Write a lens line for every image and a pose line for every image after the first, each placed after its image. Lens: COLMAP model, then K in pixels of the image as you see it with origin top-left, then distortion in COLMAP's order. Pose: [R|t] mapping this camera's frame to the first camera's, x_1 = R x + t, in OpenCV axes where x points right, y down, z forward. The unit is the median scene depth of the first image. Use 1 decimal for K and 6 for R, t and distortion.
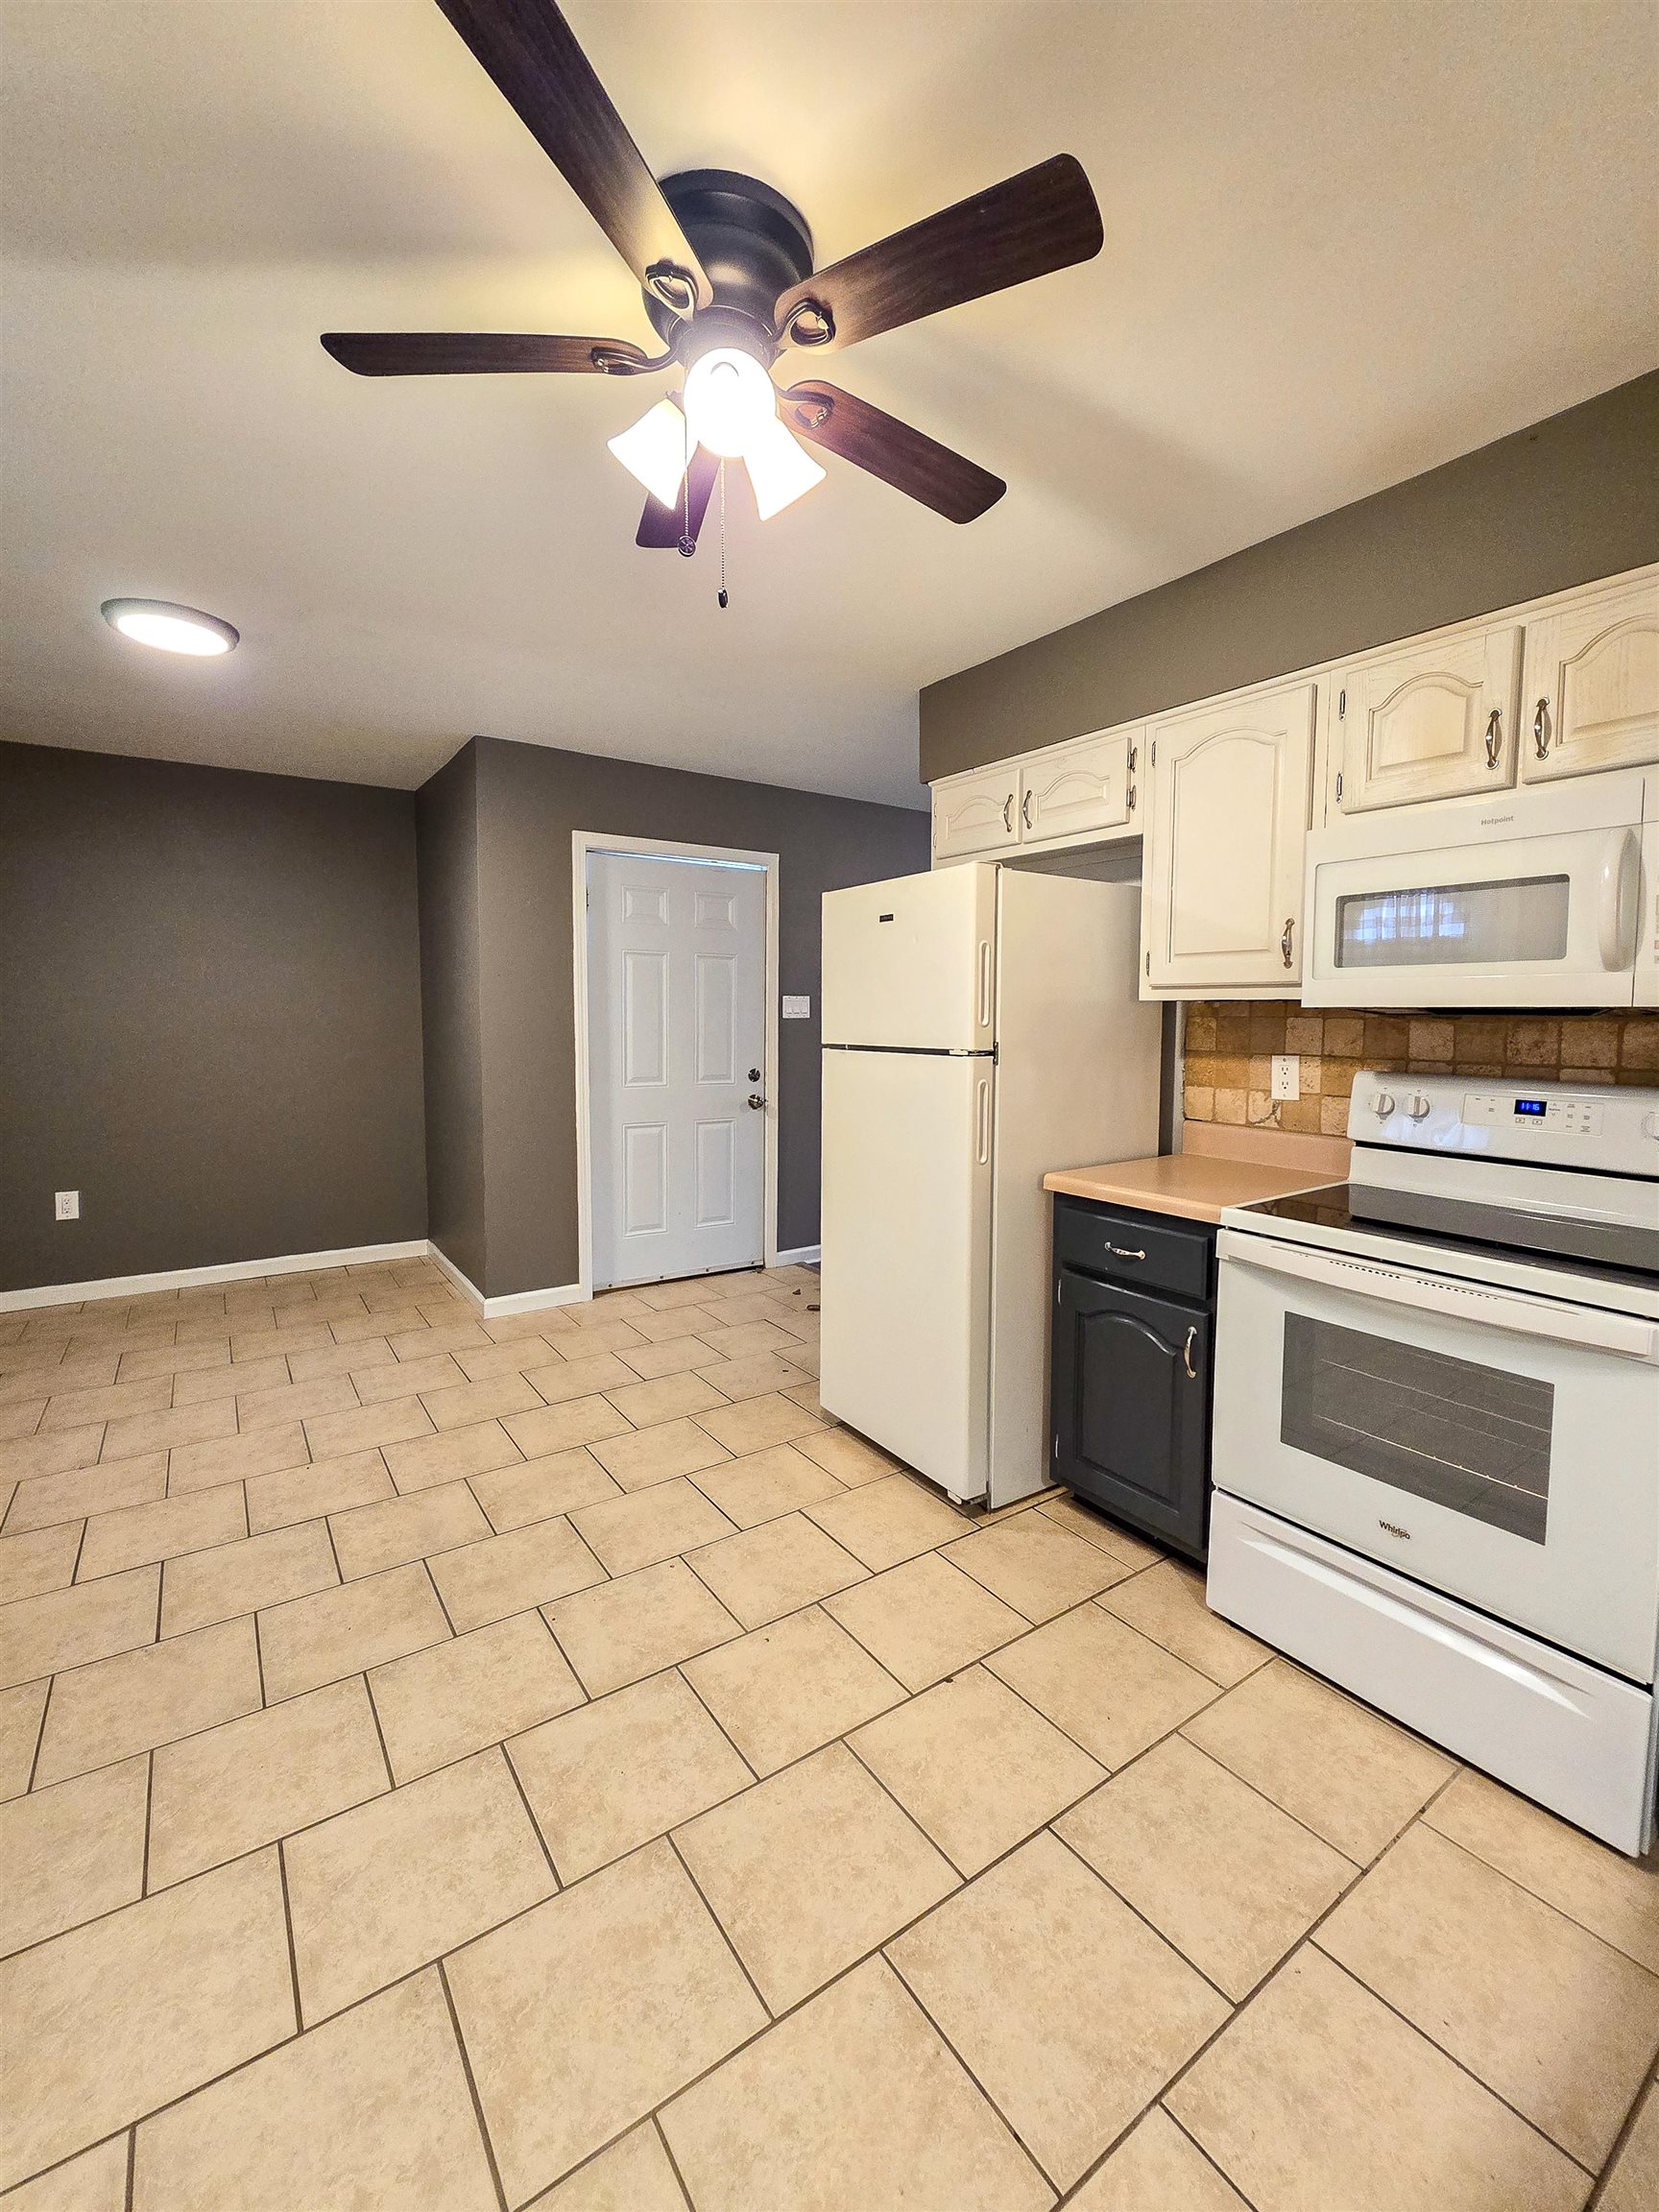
lens RADIAL K [[909.3, 0, 833.6], [0, 909.3, 1071.8], [0, 0, 1]] dist [0.000237, -0.001577]
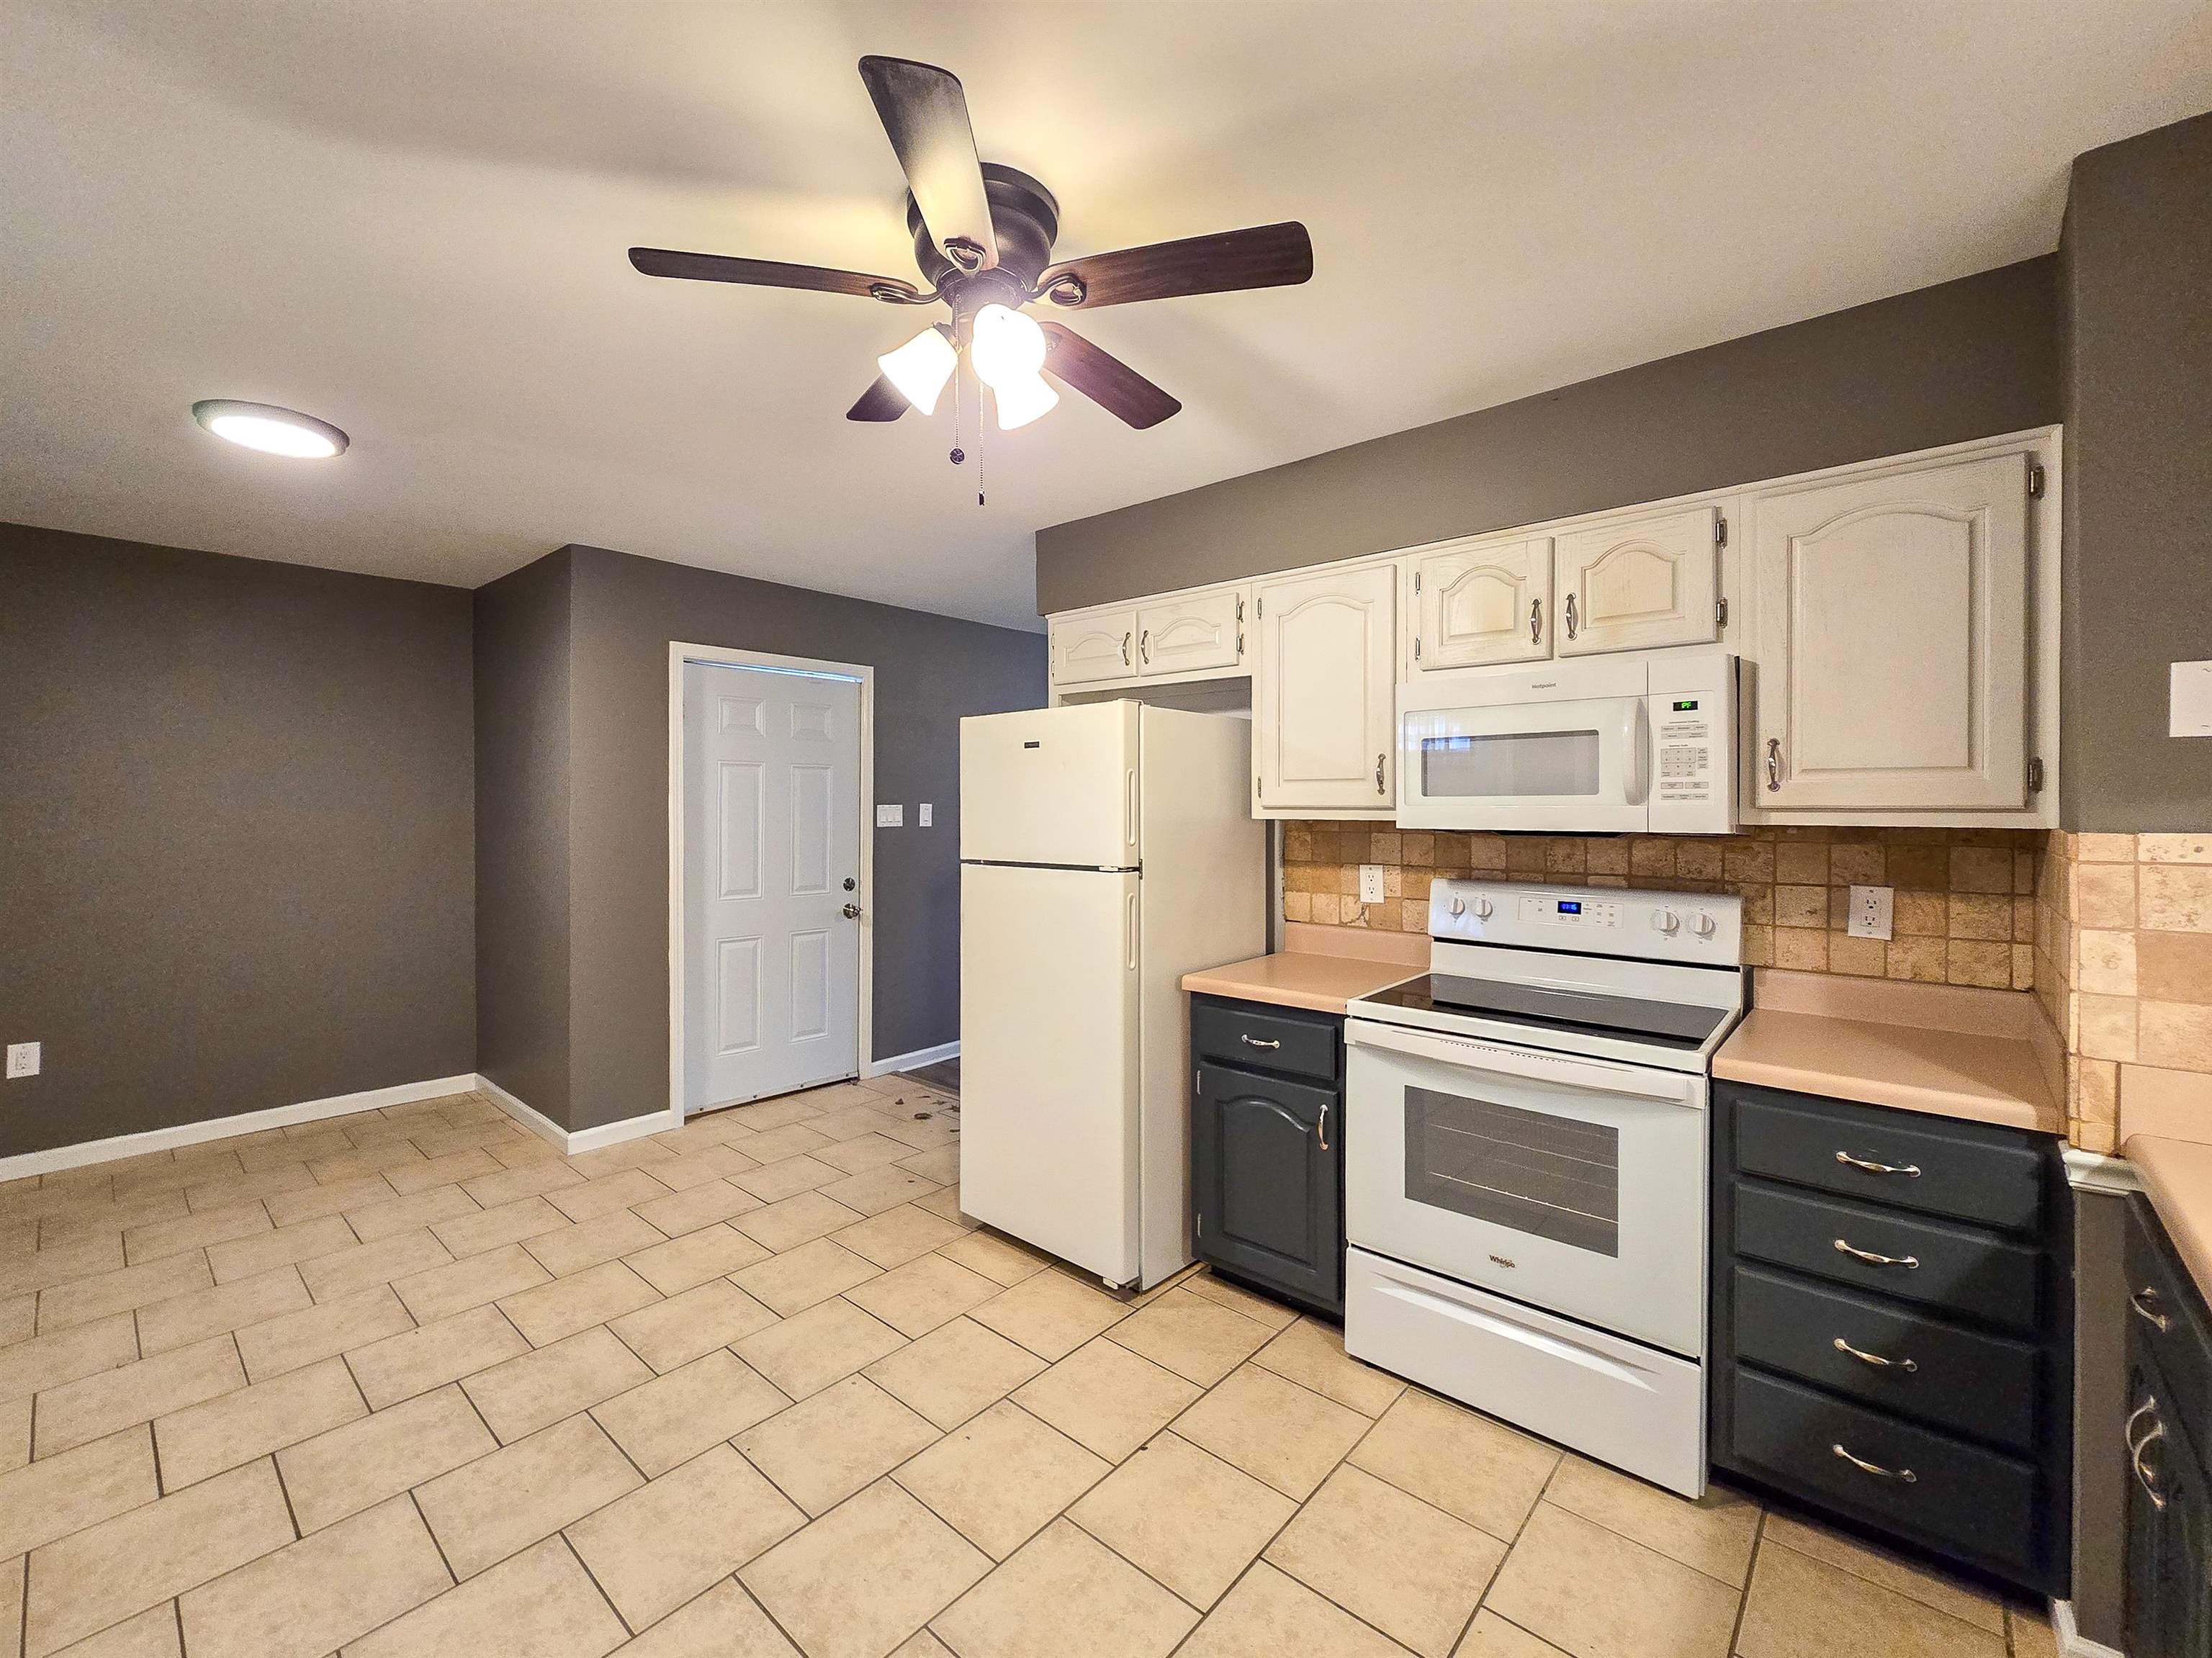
lens RADIAL K [[909.3, 0, 1068.3], [0, 909.3, 815.1], [0, 0, 1]] dist [0.000237, -0.001577]
pose [[0.978314, -0.007522, 0.206990, -0.156636], [0.019901, 0.998130, -0.057790, -0.026880], [-0.206168, 0.060656, 0.976635, -0.083865]]
